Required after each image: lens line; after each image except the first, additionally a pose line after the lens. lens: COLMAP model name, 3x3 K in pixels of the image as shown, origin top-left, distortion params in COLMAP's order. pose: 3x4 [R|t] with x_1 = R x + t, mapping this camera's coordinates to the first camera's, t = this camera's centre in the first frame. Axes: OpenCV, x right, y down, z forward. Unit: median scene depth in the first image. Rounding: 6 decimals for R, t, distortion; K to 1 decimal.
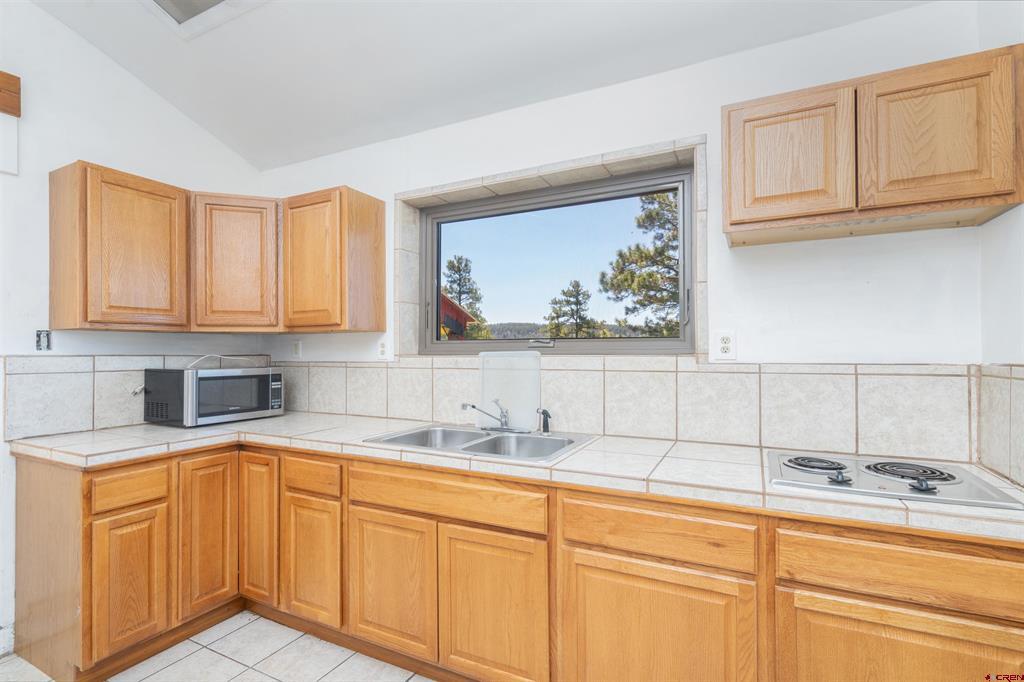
lens RADIAL K [[473.1, 0, 506.1], [0, 473.1, 346.0], [0, 0, 1]] dist [-0.002265, -0.000861]
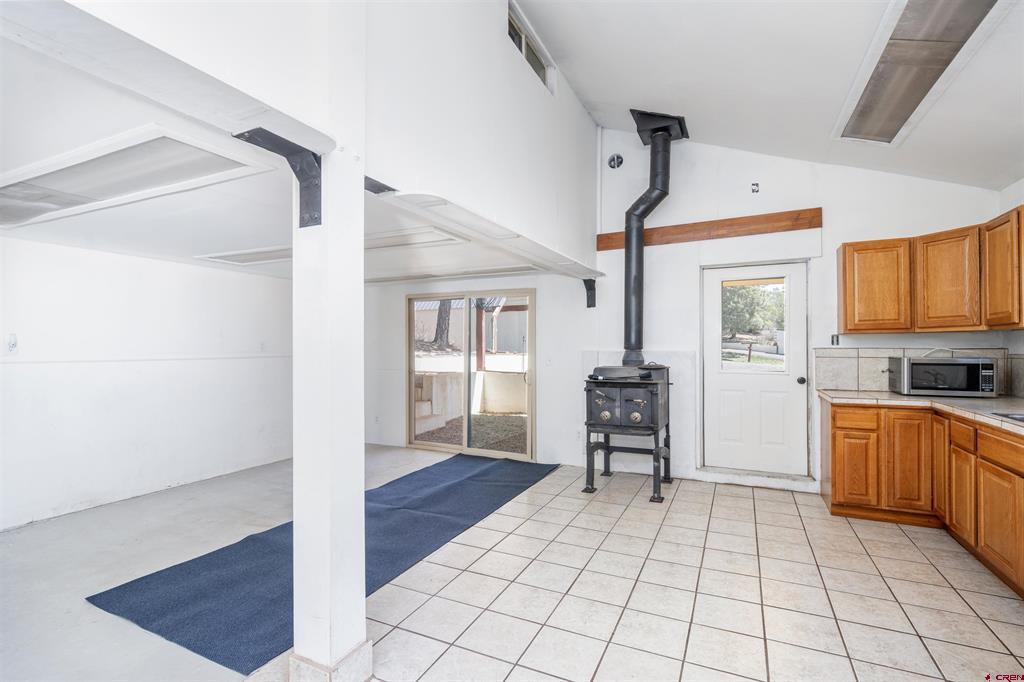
lens RADIAL K [[473.1, 0, 506.1], [0, 473.1, 346.0], [0, 0, 1]] dist [-0.002265, -0.000861]
pose [[0.005192, -0.001110, -0.999986, 0.897021], [0.014000, 0.999901, -0.001037, -0.004520], [0.999889, -0.013994, 0.005207, -0.323208]]
